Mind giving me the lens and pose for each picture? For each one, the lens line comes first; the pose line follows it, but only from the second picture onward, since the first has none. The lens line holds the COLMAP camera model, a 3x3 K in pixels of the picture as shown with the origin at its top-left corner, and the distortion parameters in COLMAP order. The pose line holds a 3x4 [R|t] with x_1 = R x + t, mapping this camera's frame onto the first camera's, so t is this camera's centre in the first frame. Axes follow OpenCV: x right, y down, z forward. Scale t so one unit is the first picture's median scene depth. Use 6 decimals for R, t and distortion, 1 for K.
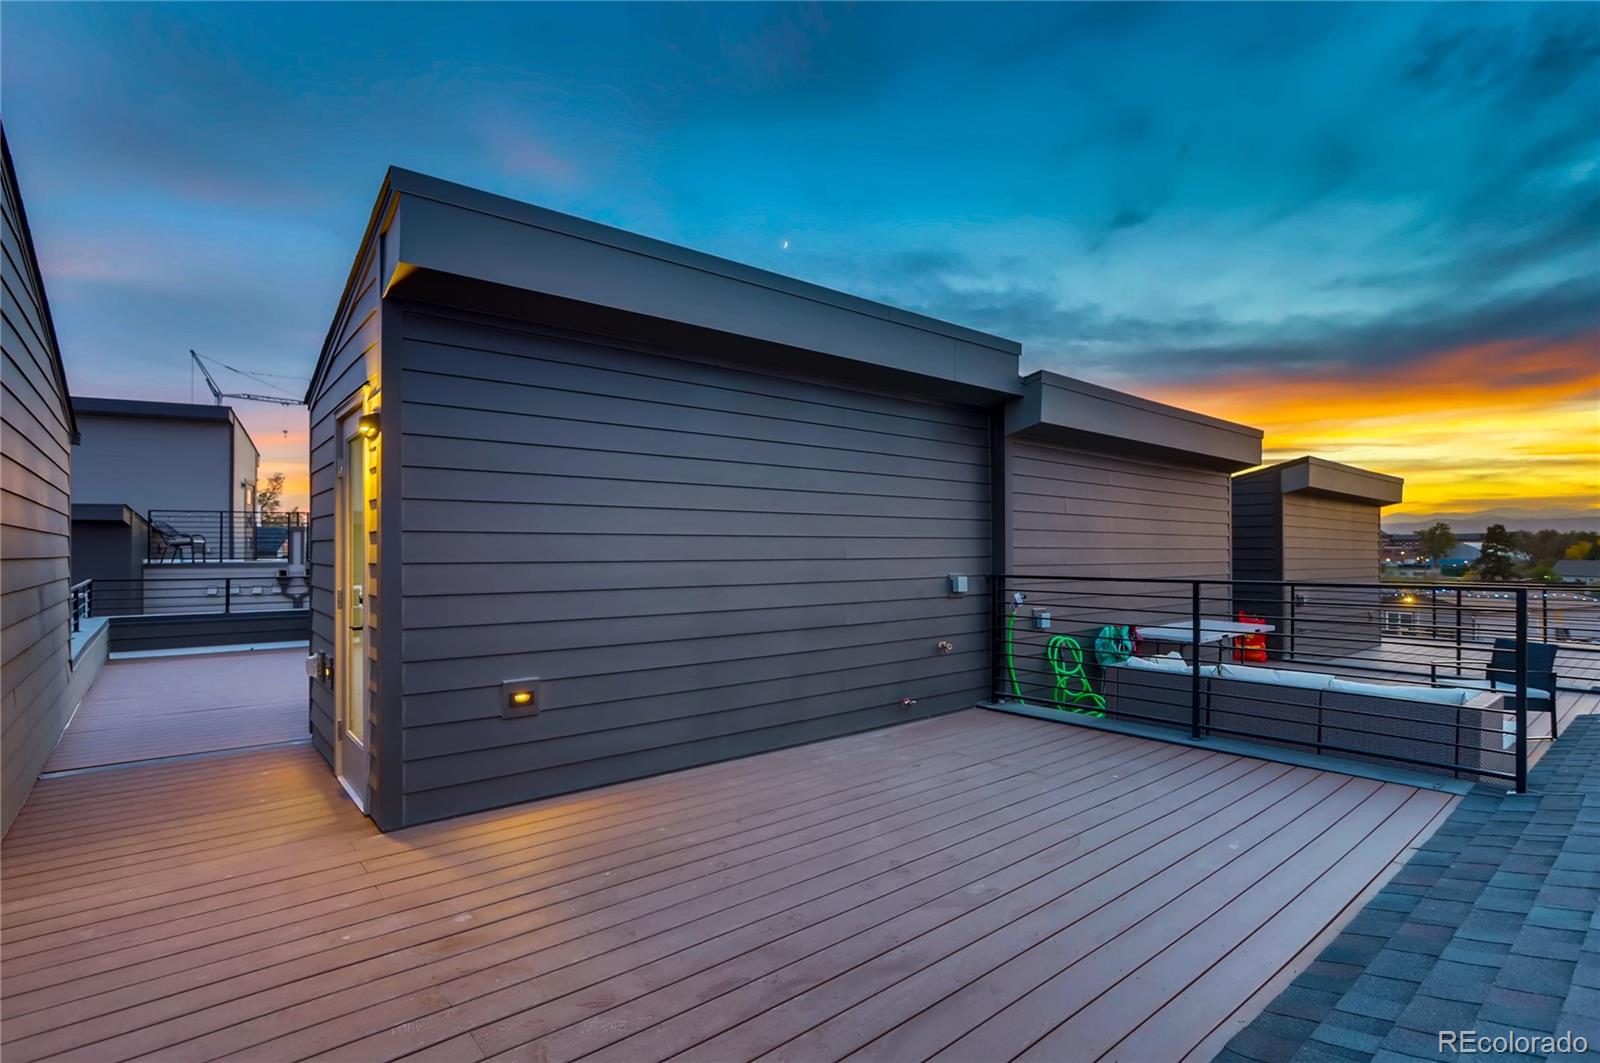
lens RADIAL K [[761.9, 0, 803.4], [0, 761.9, 546.6], [0, 0, 1]] dist [0.002929, 0.000084]
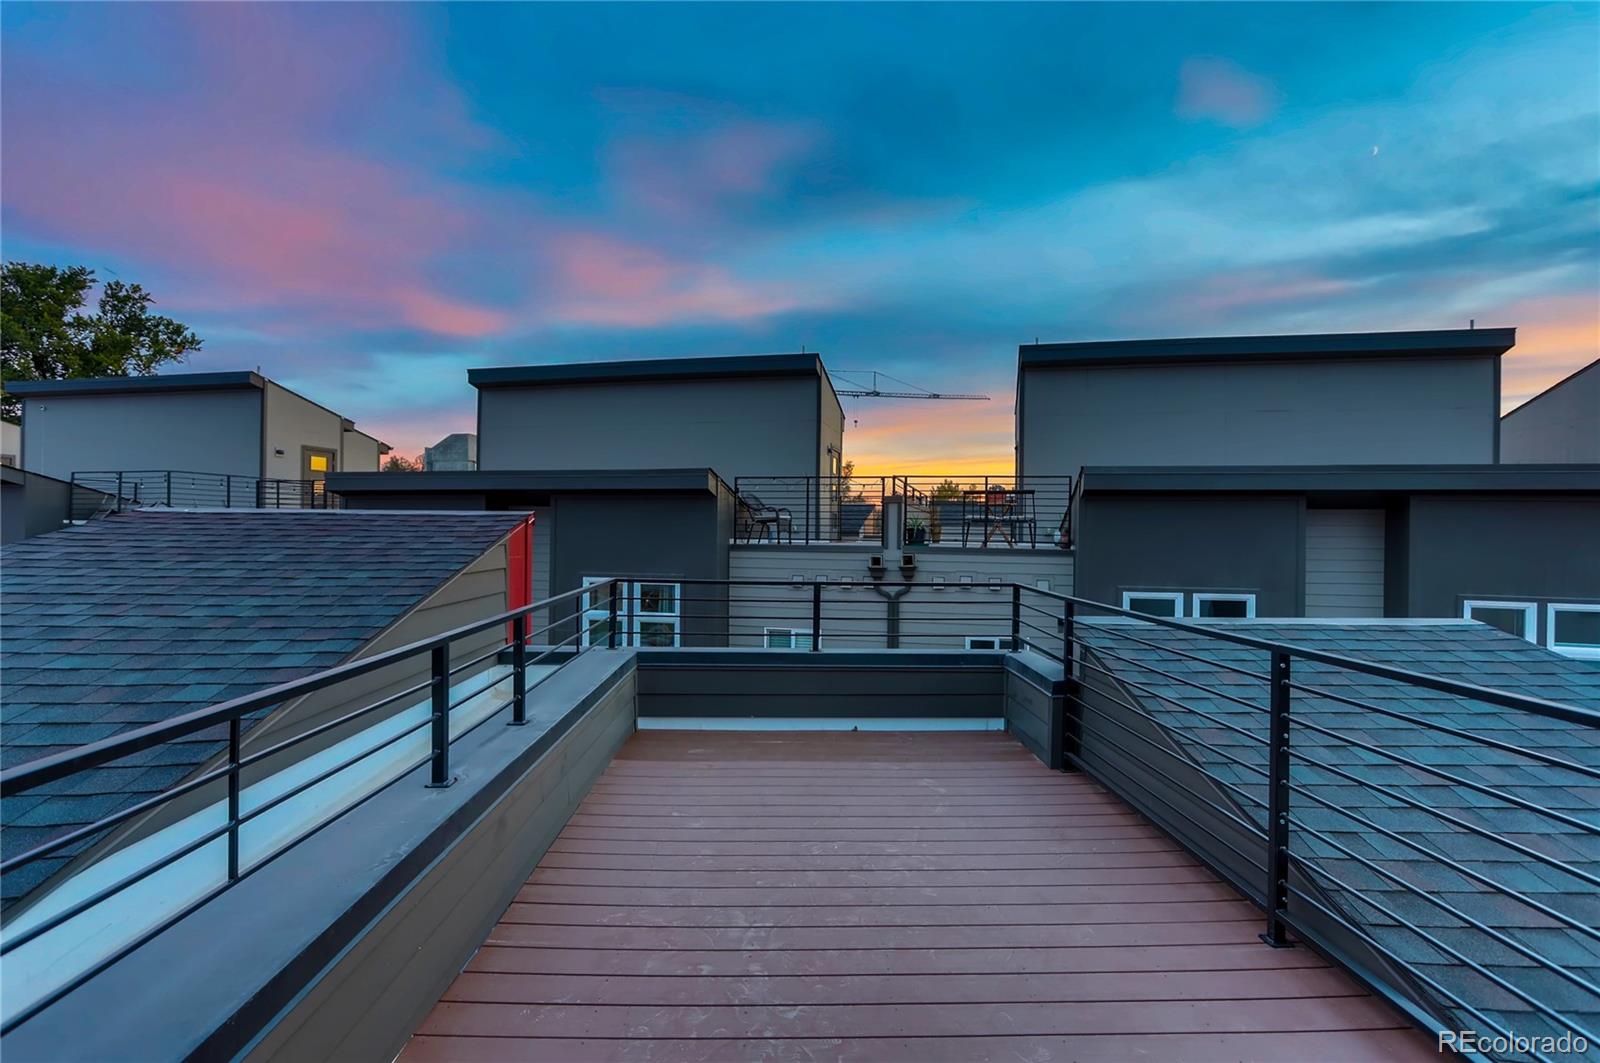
lens RADIAL K [[761.9, 0, 794.9], [0, 761.9, 532.3], [0, 0, 1]] dist [0.002929, 0.000084]
pose [[0.784626, 0.009240, -0.619900, -0.301697], [-0.008426, 0.999956, 0.004240, 0.005537], [0.619912, 0.001896, 0.784669, 0.396695]]
